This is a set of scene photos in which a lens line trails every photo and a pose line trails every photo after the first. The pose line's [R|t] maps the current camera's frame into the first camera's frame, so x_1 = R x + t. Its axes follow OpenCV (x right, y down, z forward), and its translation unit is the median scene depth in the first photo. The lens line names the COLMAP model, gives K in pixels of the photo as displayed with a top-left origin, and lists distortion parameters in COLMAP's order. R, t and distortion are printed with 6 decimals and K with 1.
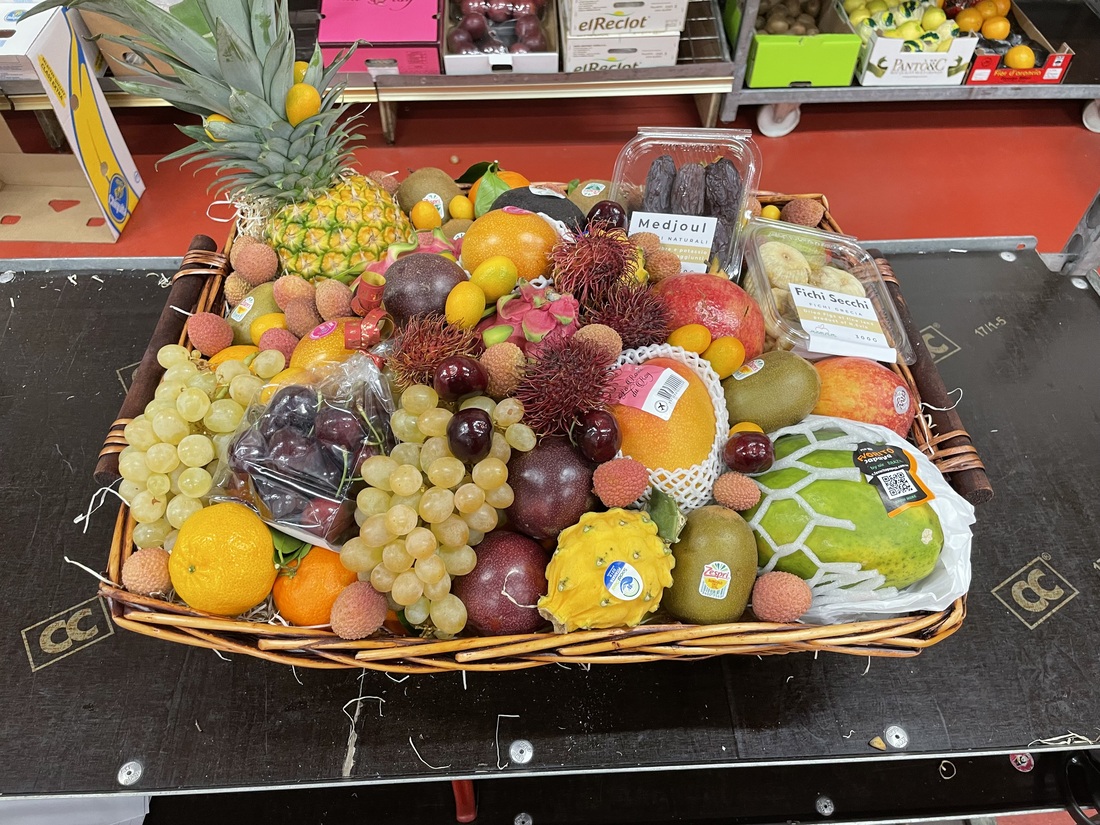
lens RADIAL K [[838.6, 0, 551.7], [0, 838.6, 414.6], [0, 0, 1]] dist [0.050166, -0.003086]
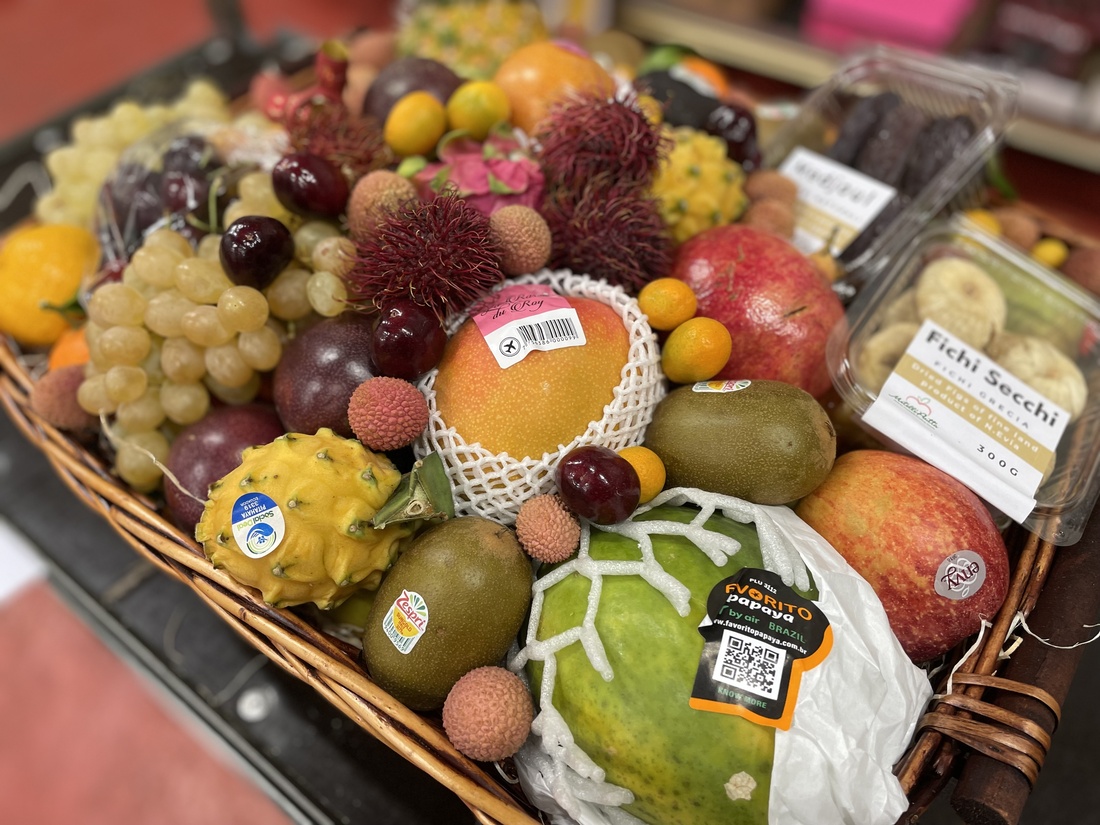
lens RADIAL K [[838.6, 0, 551.1], [0, 838.6, 410.9], [0, 0, 1]] dist [0.050166, -0.003086]
pose [[0.773307, 0.465072, -0.430934, 0.453214], [-0.470957, 0.876391, 0.100688, -0.045858], [0.424494, 0.125089, 0.896748, 0.461173]]
